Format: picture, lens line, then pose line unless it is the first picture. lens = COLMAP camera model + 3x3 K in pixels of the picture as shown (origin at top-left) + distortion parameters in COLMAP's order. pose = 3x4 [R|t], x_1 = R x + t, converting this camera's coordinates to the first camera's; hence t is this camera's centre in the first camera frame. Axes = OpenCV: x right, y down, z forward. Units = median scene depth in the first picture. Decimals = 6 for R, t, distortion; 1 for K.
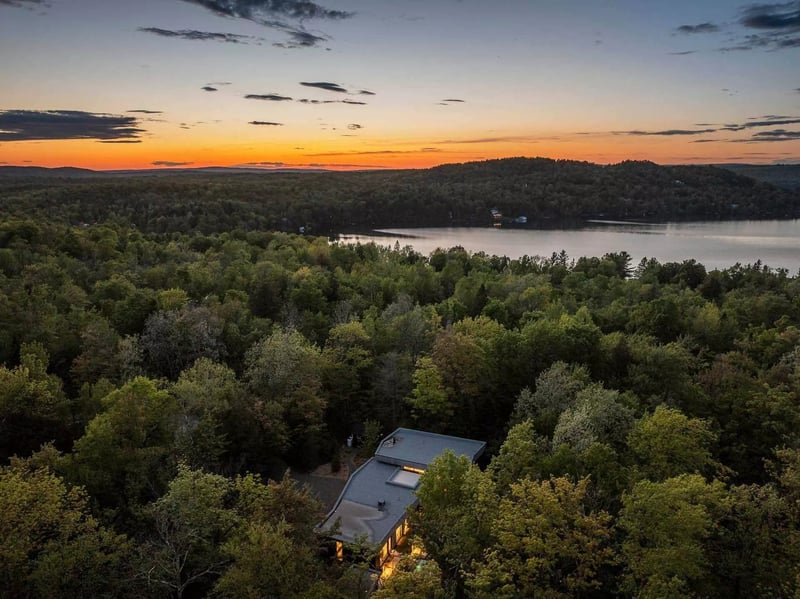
lens RADIAL K [[565.5, 0, 400.0], [0, 565.5, 299.5], [0, 0, 1]] dist [-0.038920, 0.013455]
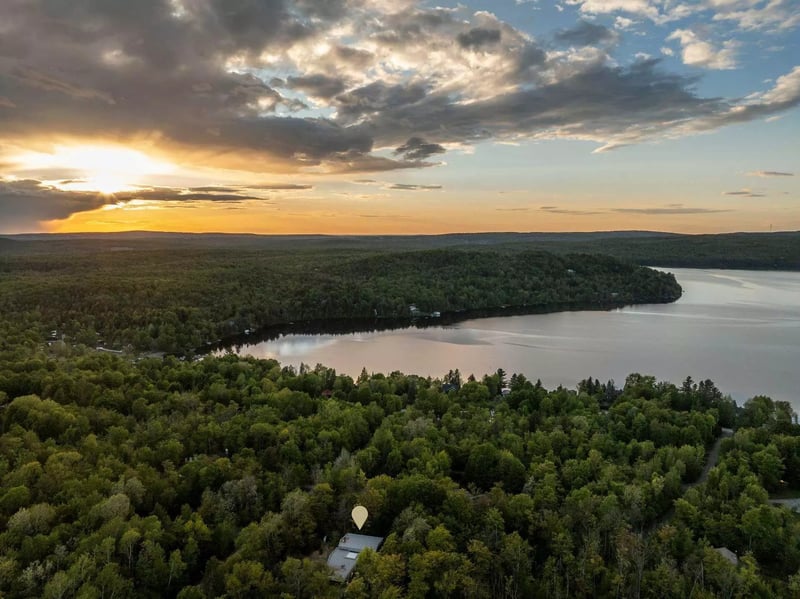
lens RADIAL K [[563.7, 0, 400.4], [0, 563.7, 321.4], [0, 0, 1]] dist [-0.054321, 0.035324]
pose [[0.991756, -0.014473, 0.127319, -0.007163], [0.022998, 0.997571, -0.065744, -0.053837], [-0.126058, 0.068130, 0.989681, -0.152479]]
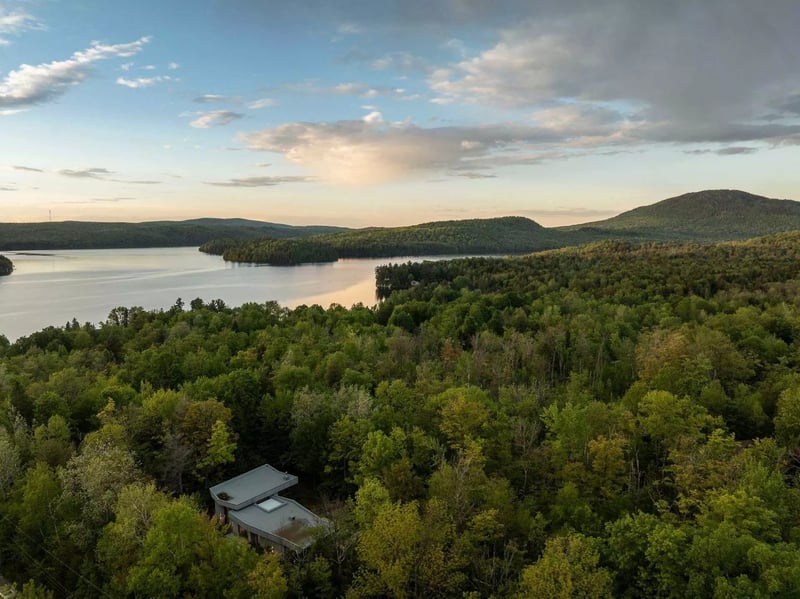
lens RADIAL K [[565.3, 0, 396.7], [0, 565.3, 302.5], [0, 0, 1]] dist [-0.058646, 0.039896]
pose [[0.269004, -0.125489, 0.954929, -0.101061], [0.218088, 0.973660, 0.066515, -0.014266], [-0.938123, 0.190365, 0.289286, 0.026902]]
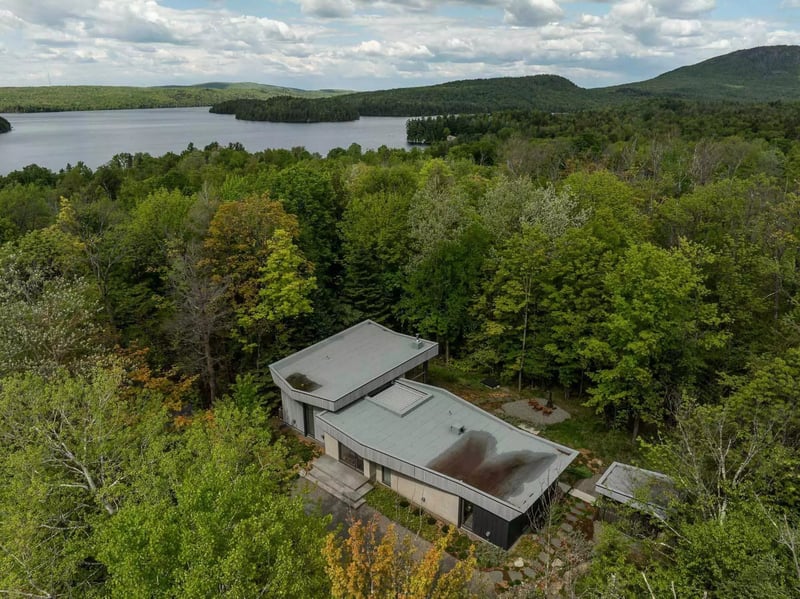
lens RADIAL K [[565.5, 0, 400.0], [0, 565.5, 299.5], [0, 0, 1]] dist [-0.038920, 0.013455]
pose [[0.292201, -0.328012, 0.898347, -0.046592], [0.217795, 0.937483, 0.271461, 0.005157], [-0.931227, 0.116334, 0.345373, 0.075102]]
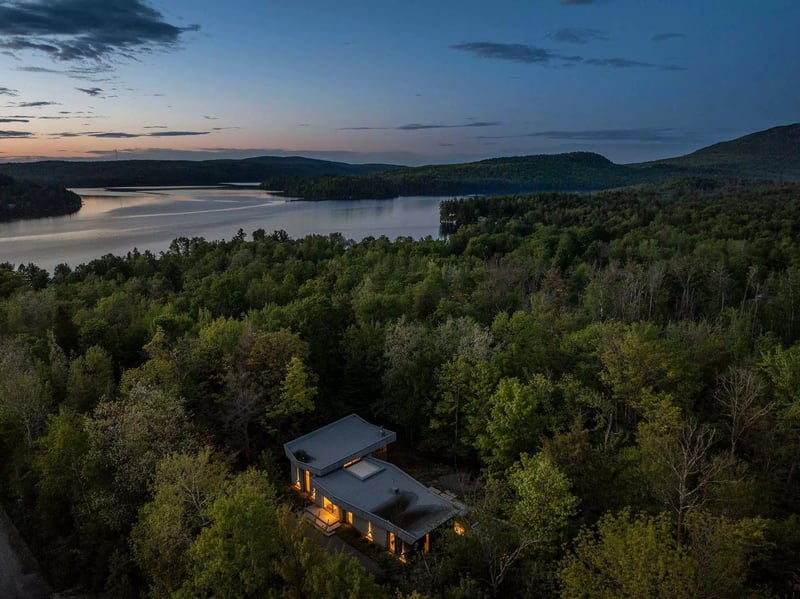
lens RADIAL K [[563.4, 0, 397.0], [0, 563.4, 298.8], [0, 0, 1]] dist [-0.028928, -0.001917]
pose [[0.364343, -0.212742, 0.906639, -0.072897], [0.213105, 0.966771, 0.141213, -0.008220], [-0.906554, 0.141759, 0.397573, 0.050916]]
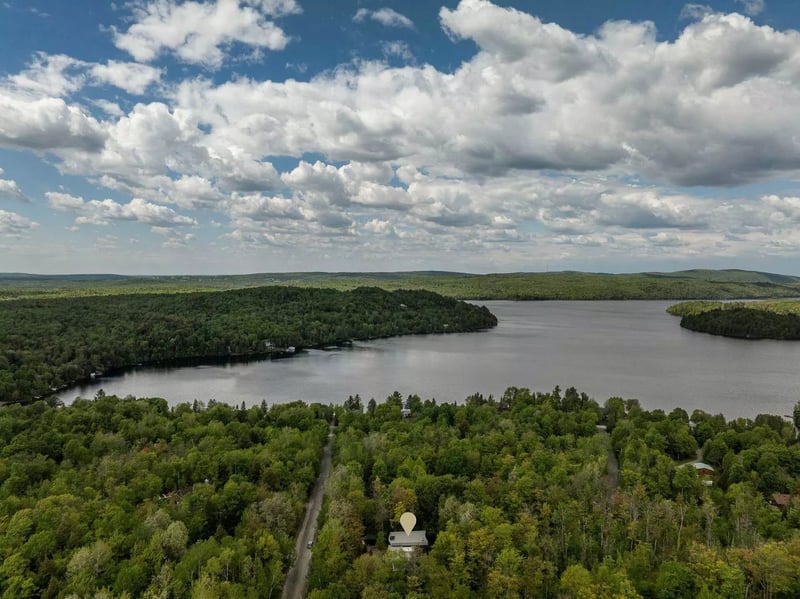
lens RADIAL K [[565.5, 0, 400.0], [0, 565.5, 299.5], [0, 0, 1]] dist [-0.038920, 0.013455]
pose [[0.890503, -0.012506, 0.454805, -0.117203], [0.092810, 0.983597, -0.154674, -0.043104], [-0.445410, 0.179949, 0.877056, -0.149982]]
